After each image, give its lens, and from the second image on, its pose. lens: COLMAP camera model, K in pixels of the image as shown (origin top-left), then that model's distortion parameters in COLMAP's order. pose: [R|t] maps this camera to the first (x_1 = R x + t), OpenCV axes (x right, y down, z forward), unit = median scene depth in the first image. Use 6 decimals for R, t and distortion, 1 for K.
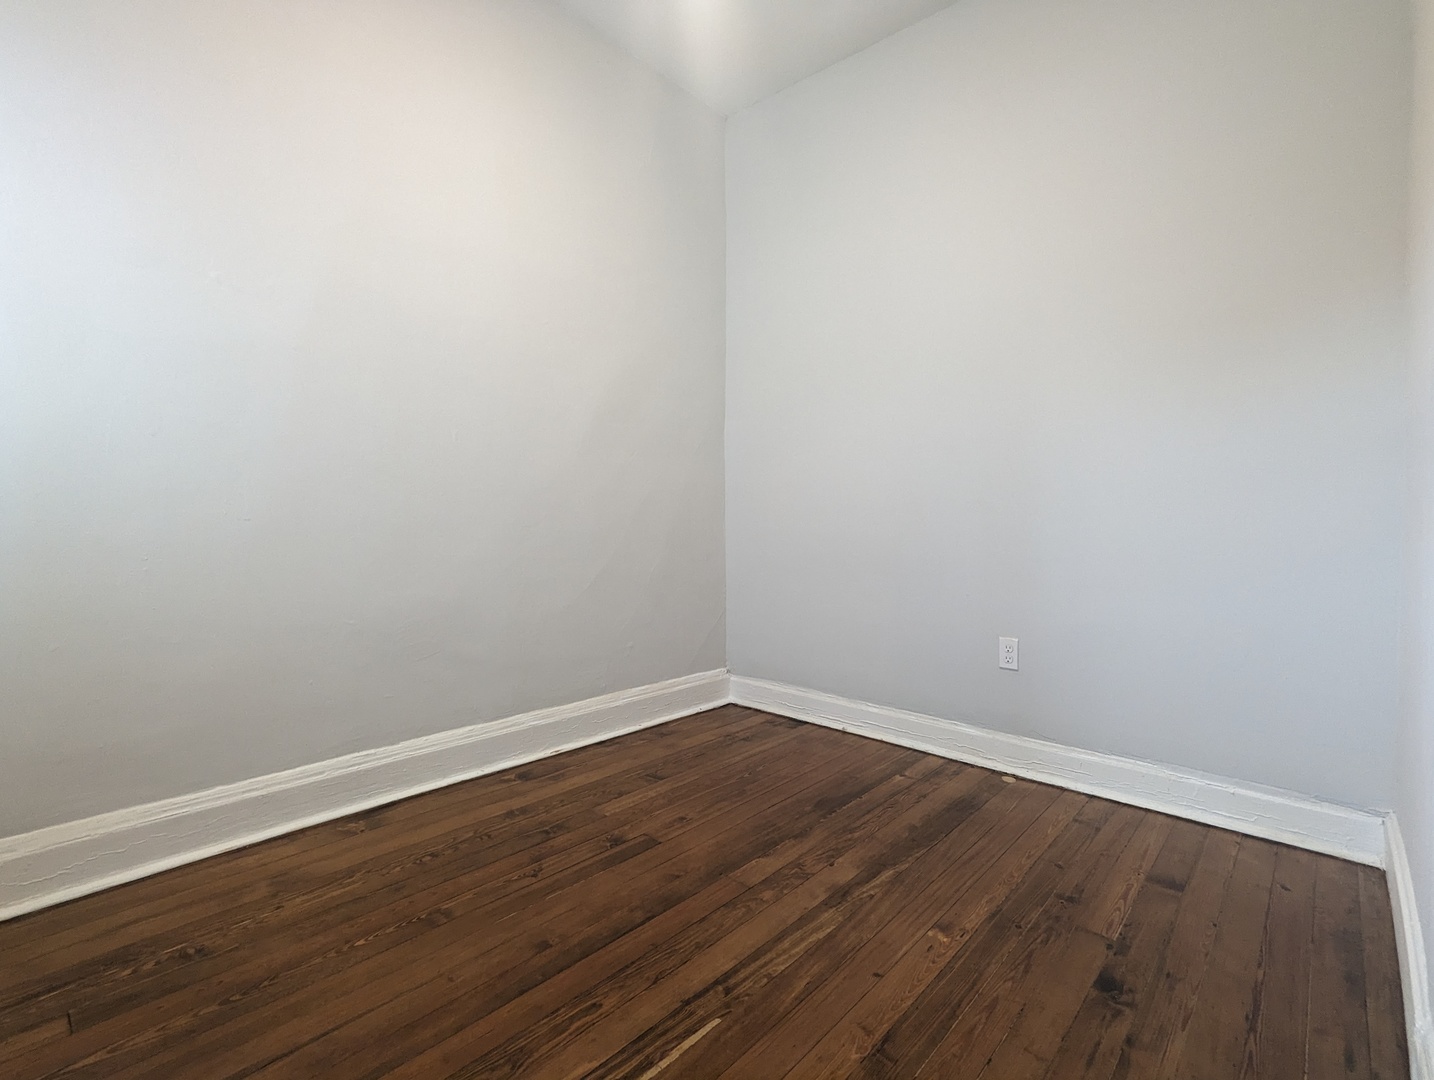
lens RADIAL K [[682.4, 0, 723.4], [0, 682.4, 532.7], [0, 0, 1]] dist [-0.002094, -0.000099]
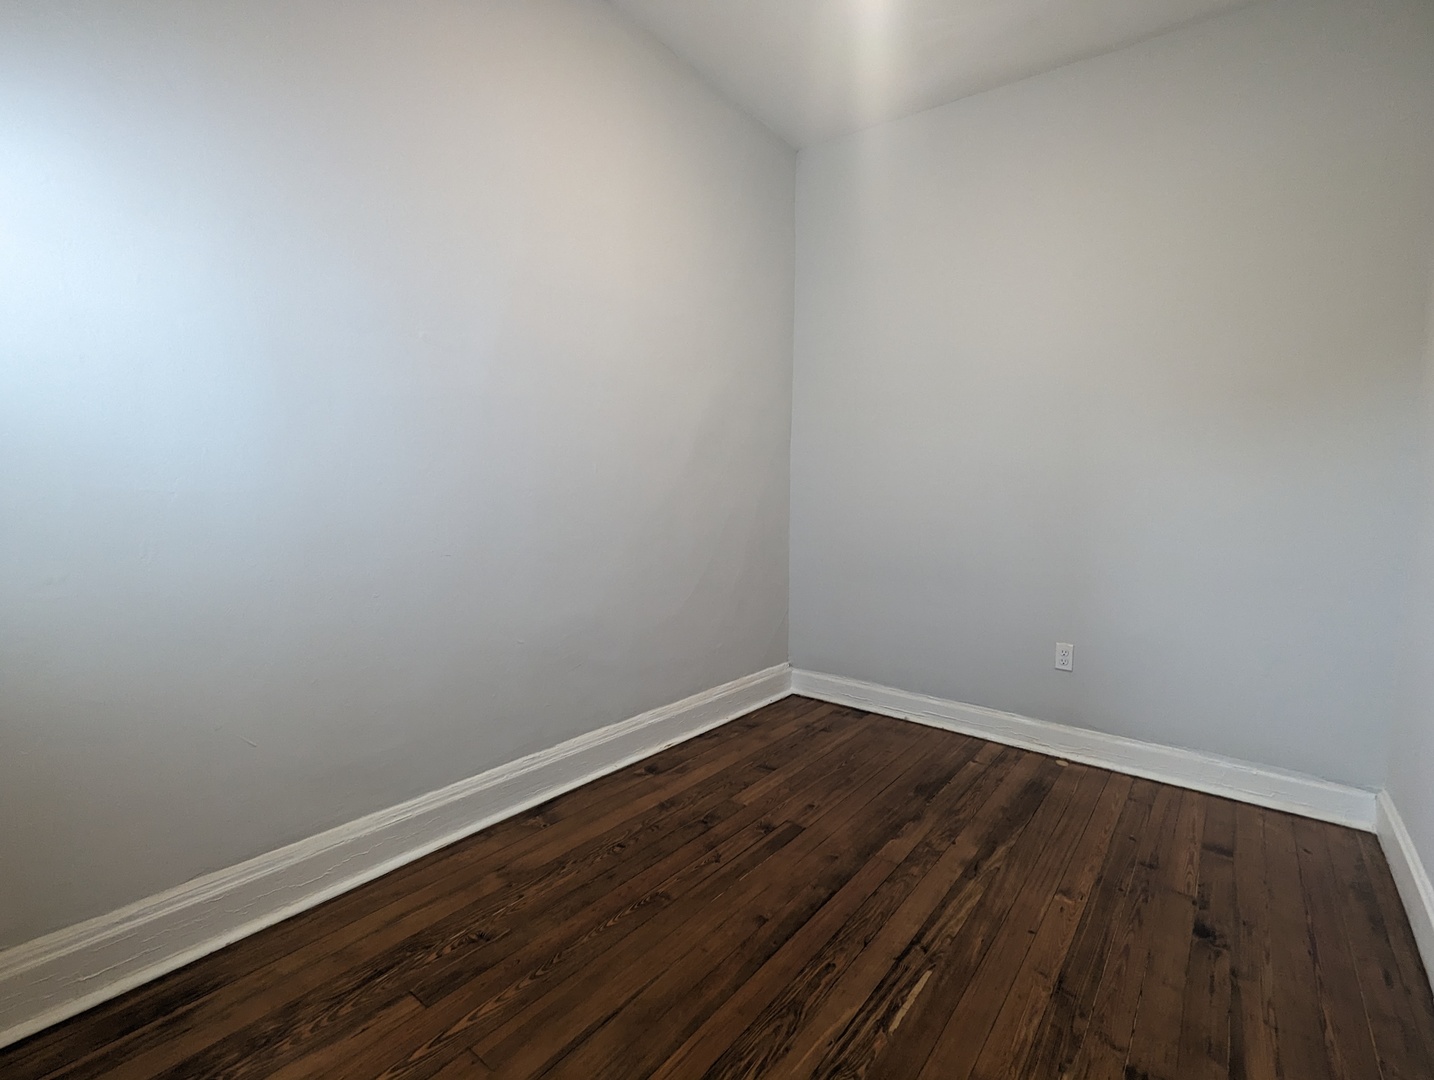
lens RADIAL K [[682.4, 0, 723.4], [0, 682.4, 532.7], [0, 0, 1]] dist [-0.002094, -0.000099]
pose [[0.996825, 0.005662, 0.079422, -0.344785], [-0.009670, 0.998694, 0.050176, -0.117981], [-0.079034, -0.050785, 0.995577, -0.140870]]
